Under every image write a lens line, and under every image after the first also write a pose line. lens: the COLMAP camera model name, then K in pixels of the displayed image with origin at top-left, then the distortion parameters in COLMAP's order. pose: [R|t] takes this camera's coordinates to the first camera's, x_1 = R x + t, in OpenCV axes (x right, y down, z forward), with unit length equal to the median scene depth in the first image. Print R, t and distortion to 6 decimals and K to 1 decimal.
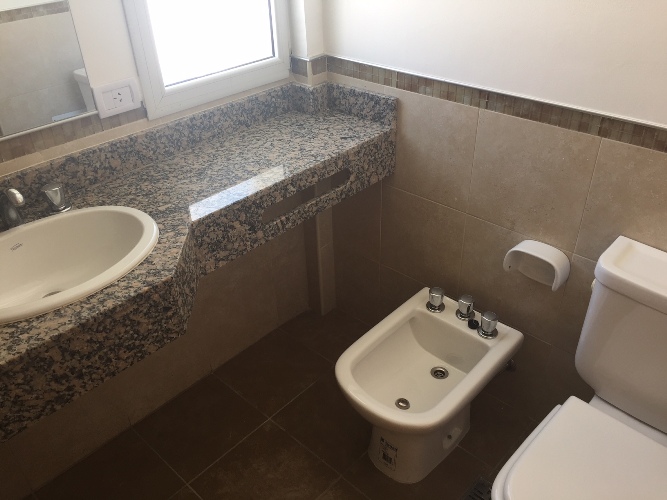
lens RADIAL K [[563.7, 0, 332.2], [0, 563.7, 242.9], [0, 0, 1]] dist [0.052276, -0.072779]
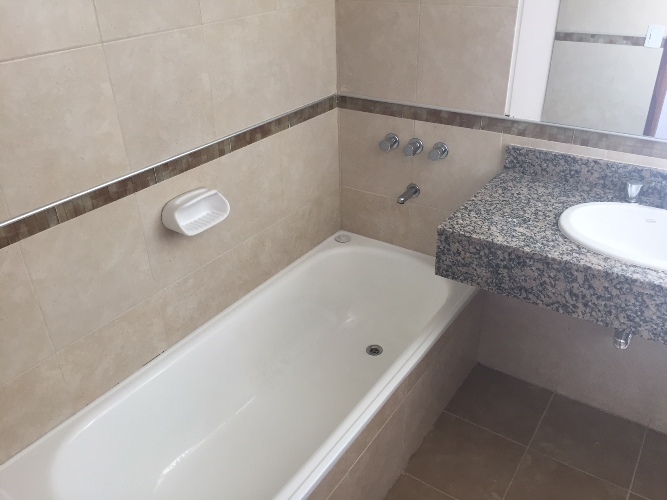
lens RADIAL K [[563.7, 0, 332.2], [0, 563.7, 242.9], [0, 0, 1]] dist [0.052276, -0.072779]
pose [[0.158011, 0.504480, -0.848842, 0.537893], [-0.511491, 0.777138, 0.366652, -0.067663], [0.844636, 0.376240, 0.380834, -0.078060]]
